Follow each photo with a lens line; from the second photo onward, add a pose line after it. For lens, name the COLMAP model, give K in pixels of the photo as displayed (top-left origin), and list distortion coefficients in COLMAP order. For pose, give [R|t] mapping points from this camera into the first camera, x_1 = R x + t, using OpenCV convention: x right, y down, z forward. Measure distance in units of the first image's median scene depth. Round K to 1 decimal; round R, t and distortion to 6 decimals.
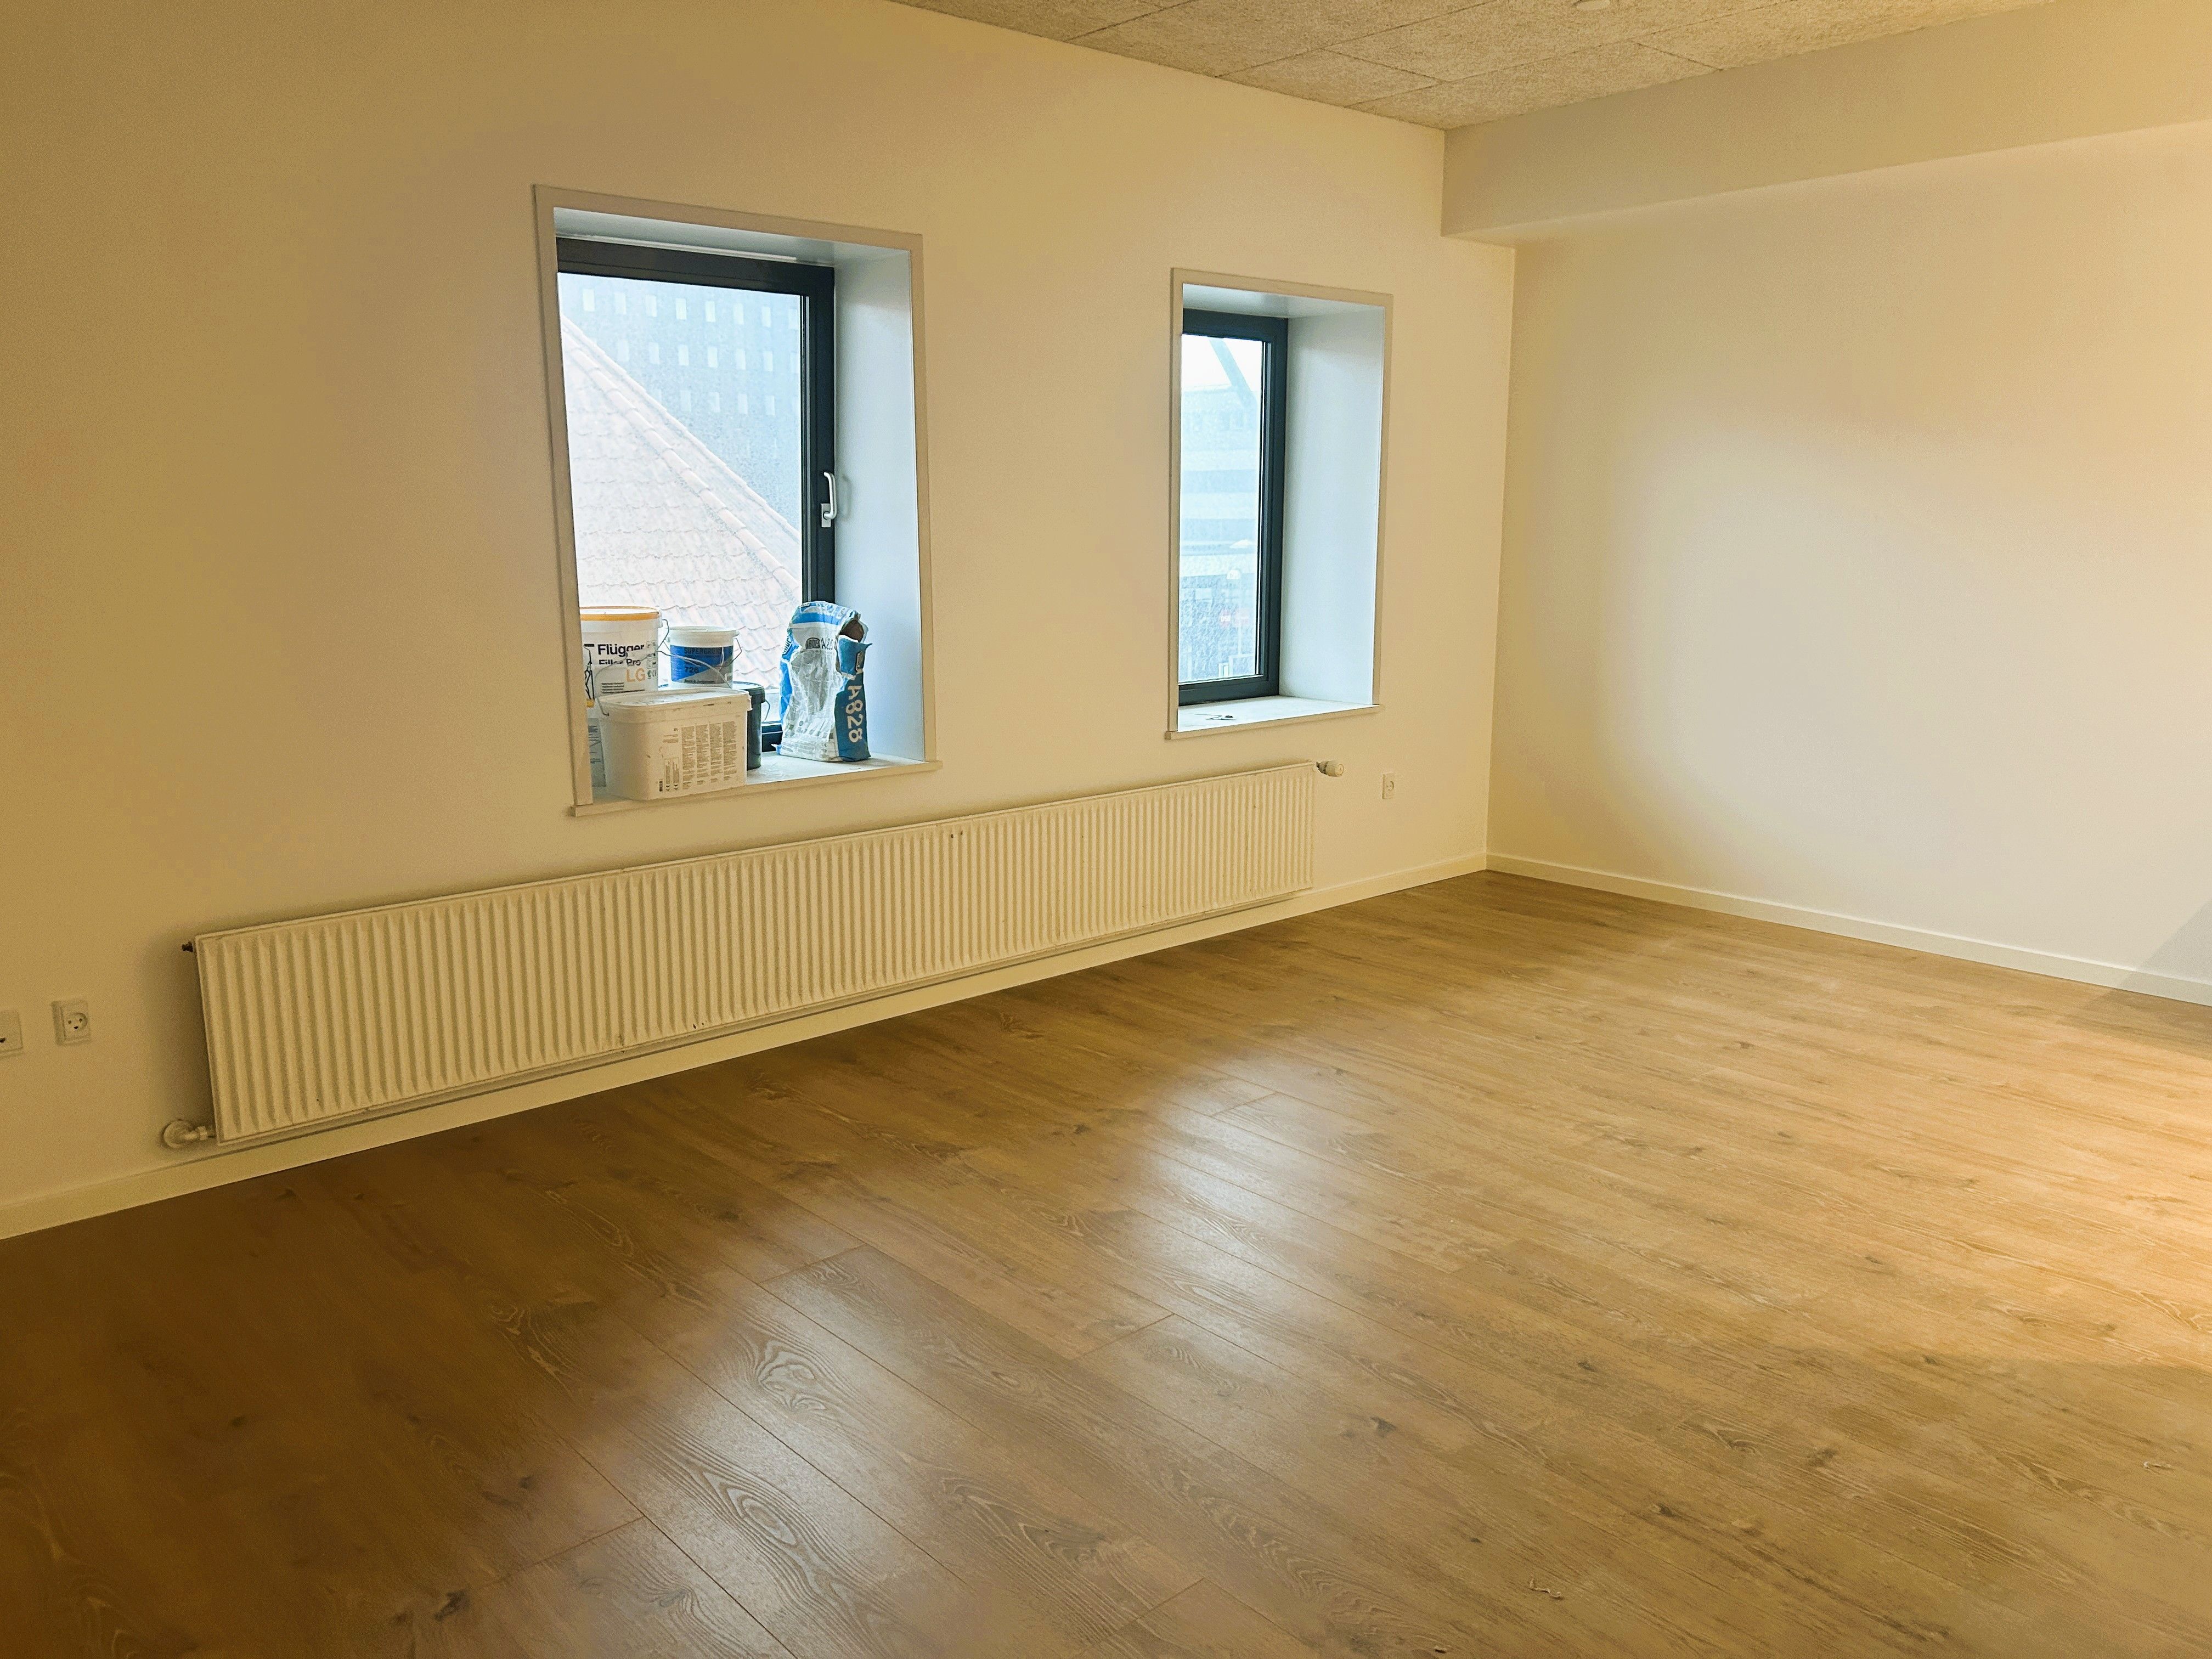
lens RADIAL K [[1683.8, 0, 1107.4], [0, 1683.8, 828.4], [0, 0, 1]] dist [0.039501, -0.019397]
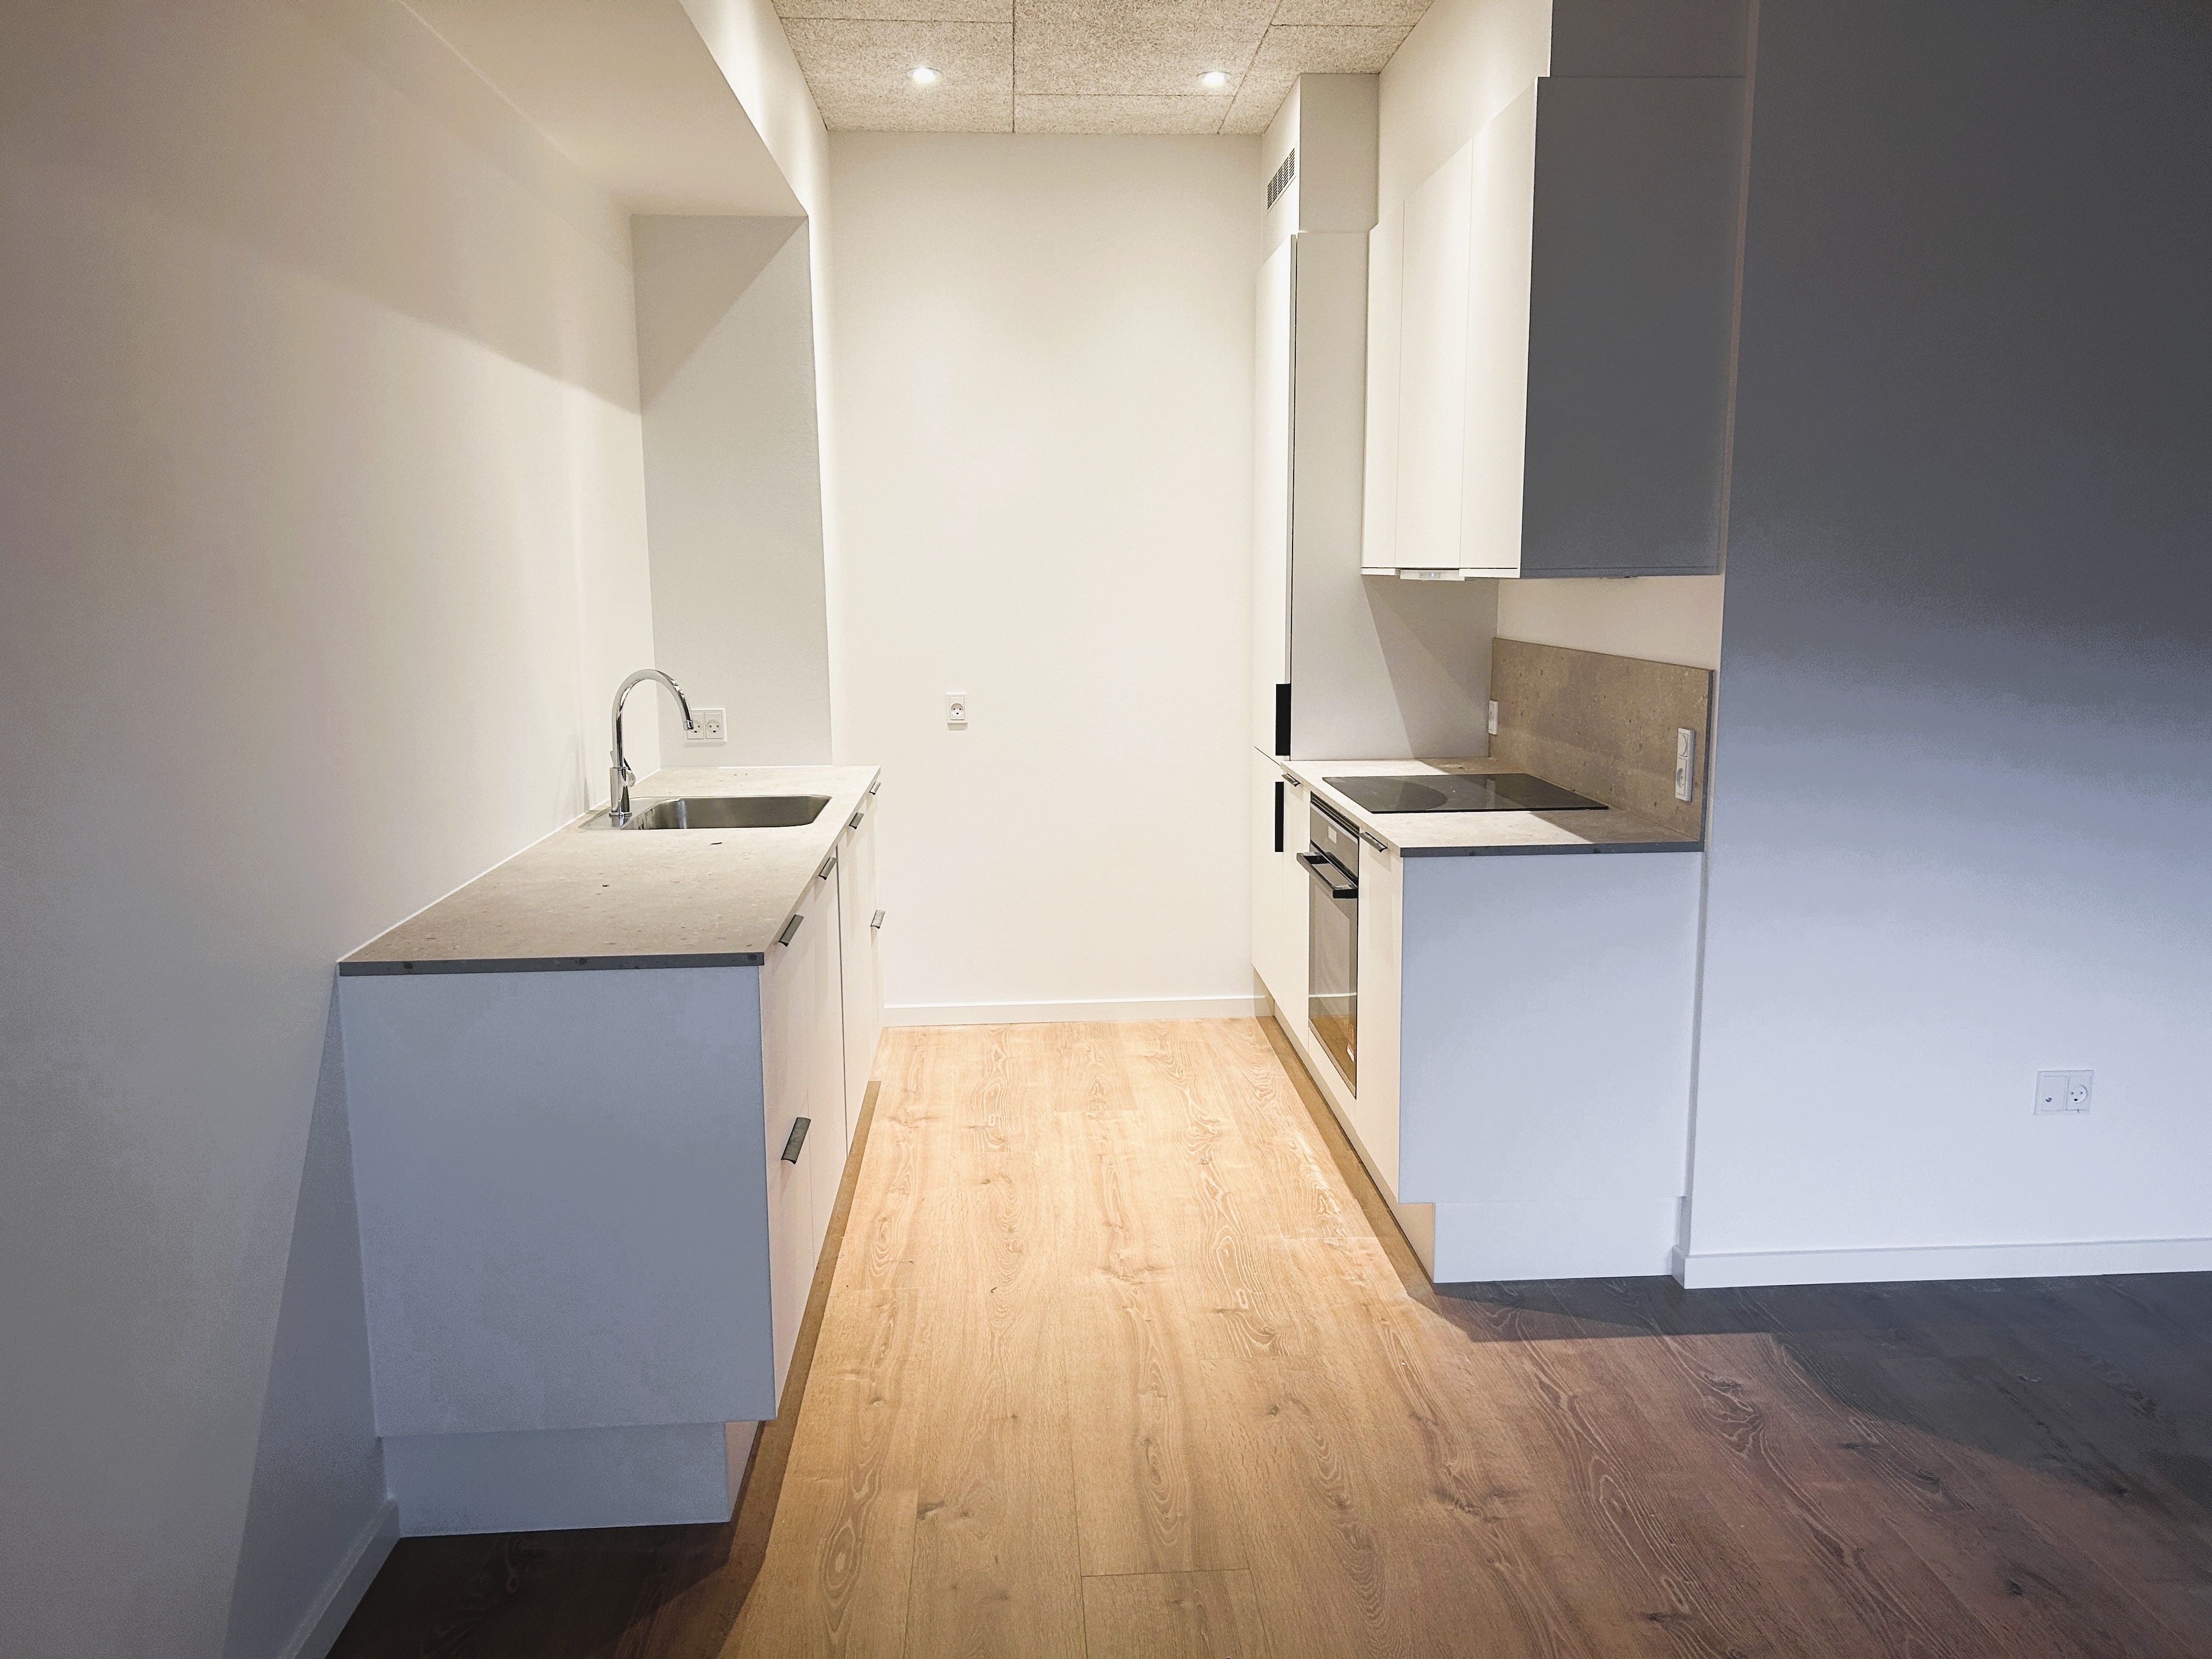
lens RADIAL K [[1683.8, 0, 1119.2], [0, 1683.8, 835.9], [0, 0, 1]] dist [0.039501, -0.019397]
pose [[-0.785217, -0.091904, 0.612363, 0.347452], [0.129880, 0.942482, 0.307990, -0.354531], [-0.605447, 0.321373, -0.728116, 1.758496]]
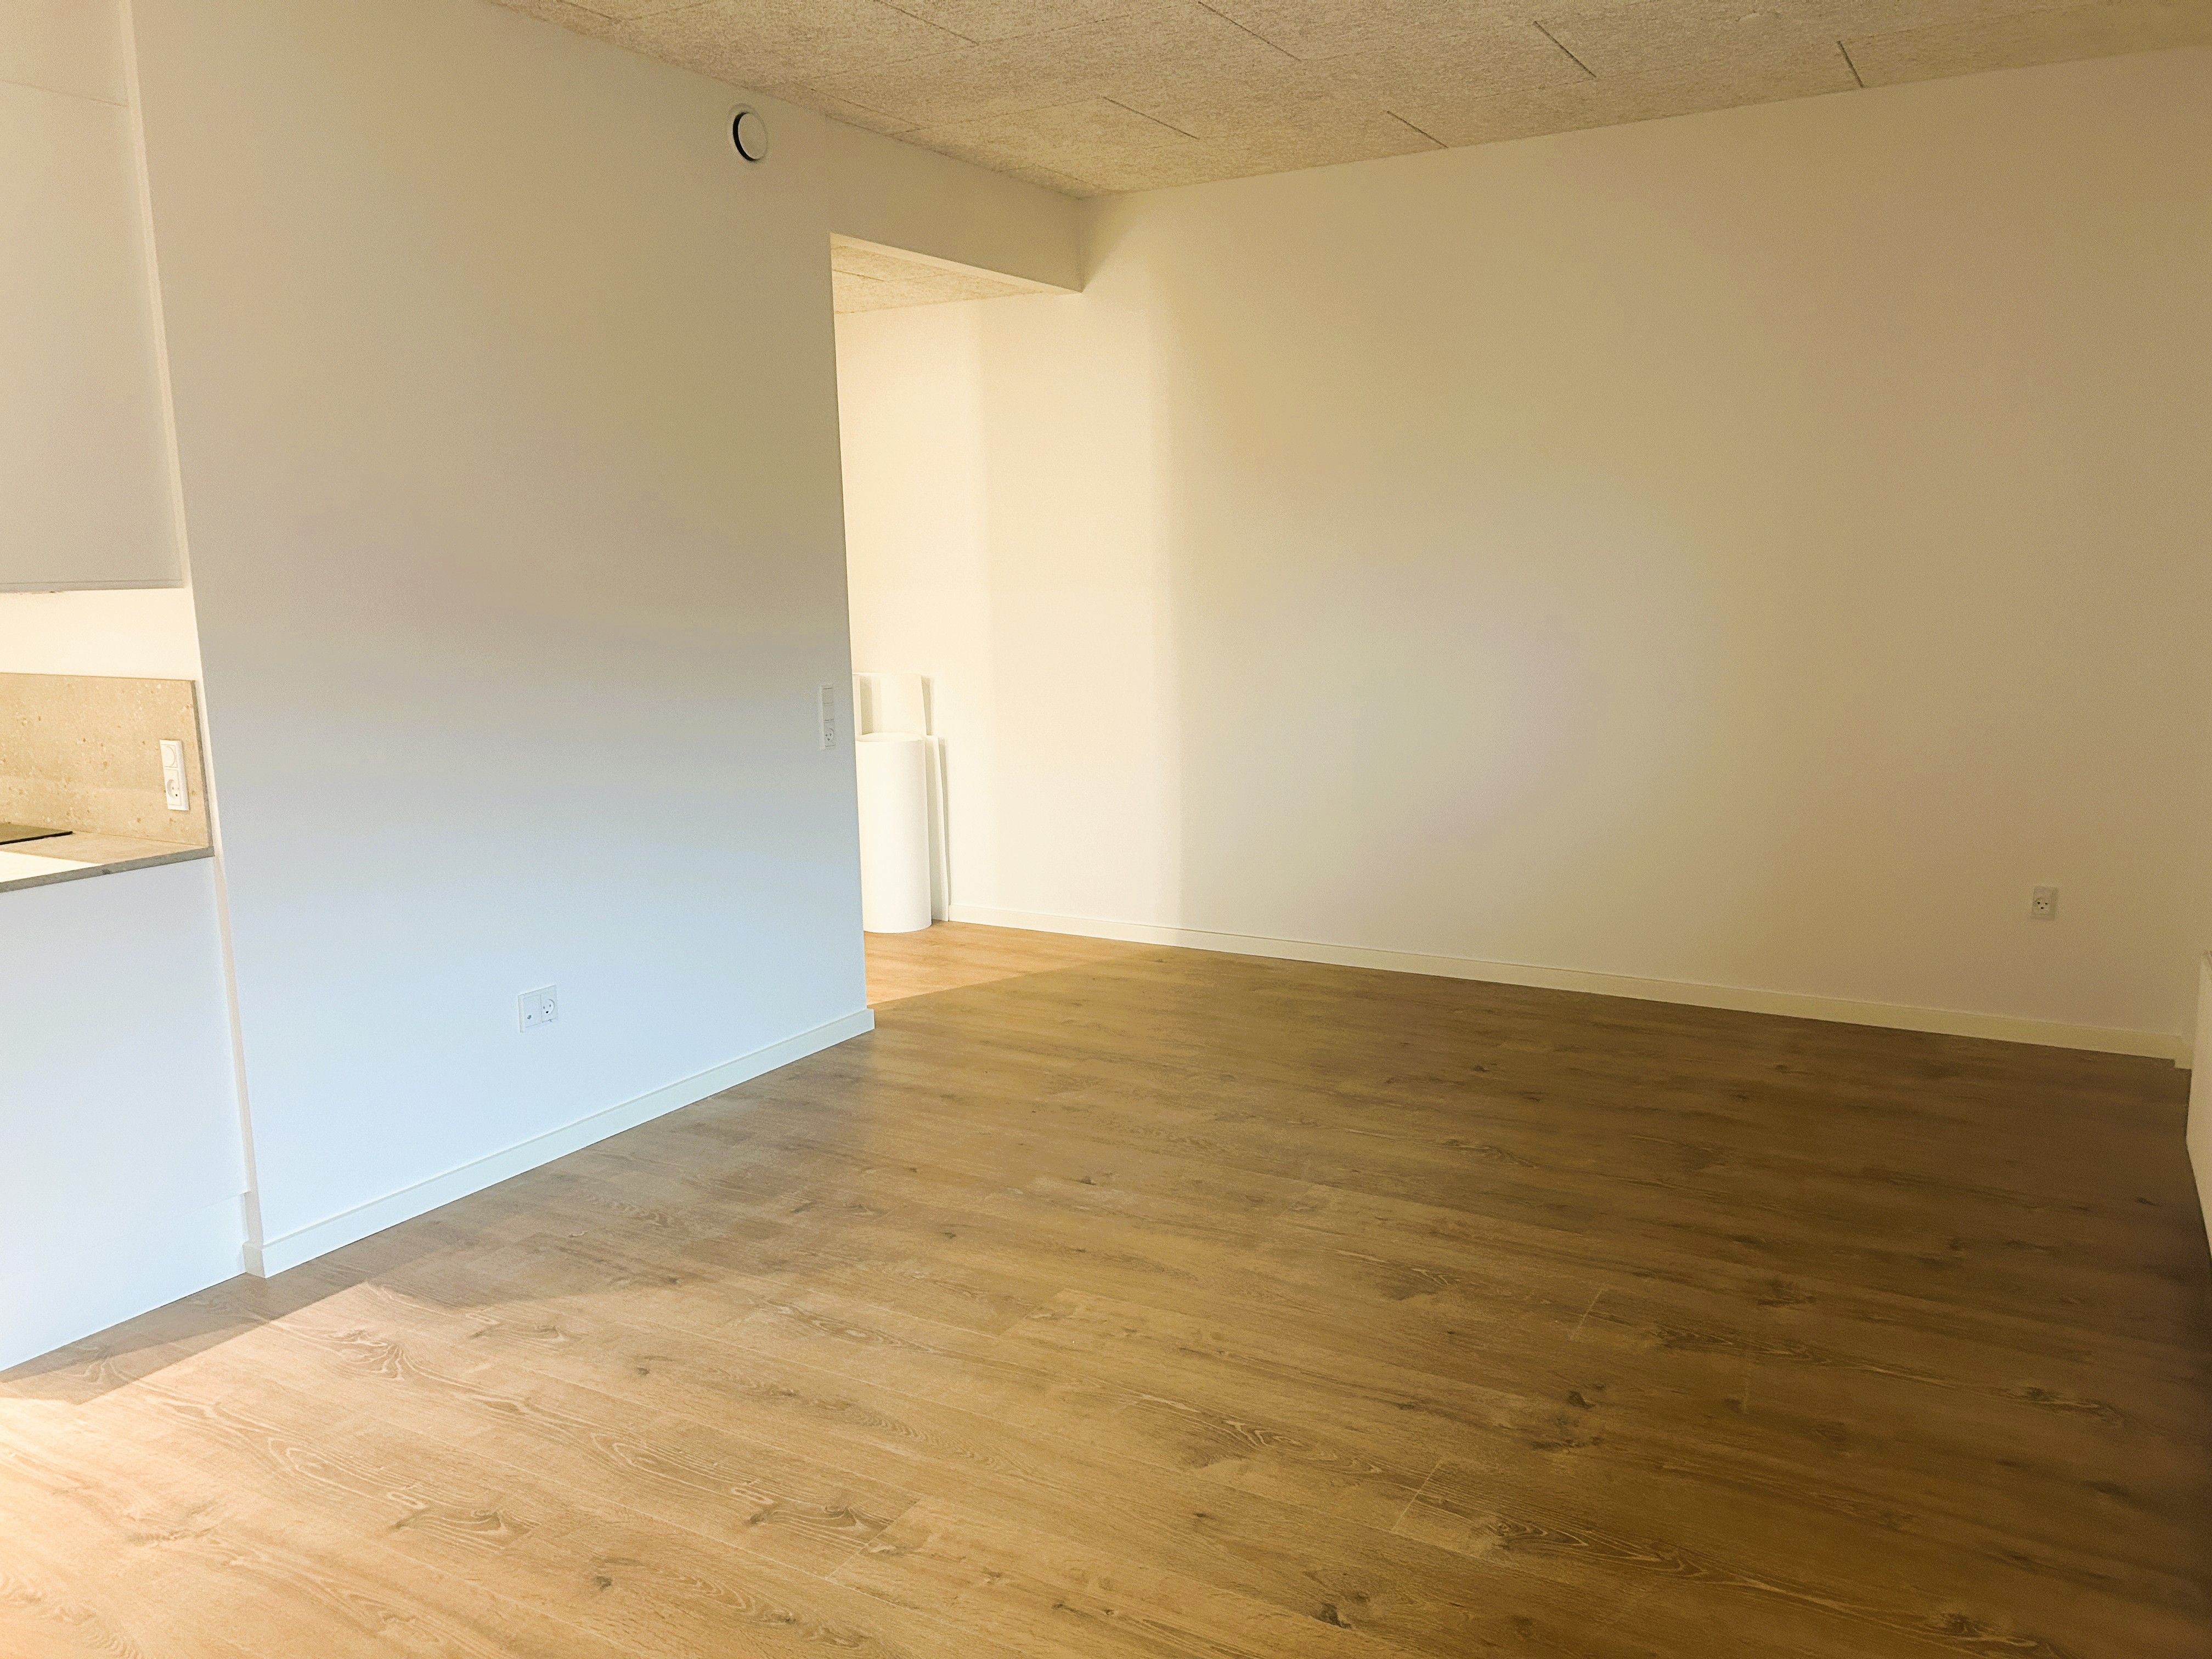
lens RADIAL K [[1683.8, 0, 1105.8], [0, 1683.8, 820.6], [0, 0, 1]] dist [0.039501, -0.019397]
pose [[-0.952272, 0.067193, -0.297762, 0.489132], [-0.039200, 0.940475, 0.337593, -0.385532], [0.302722, 0.333153, -0.892955, 1.914423]]
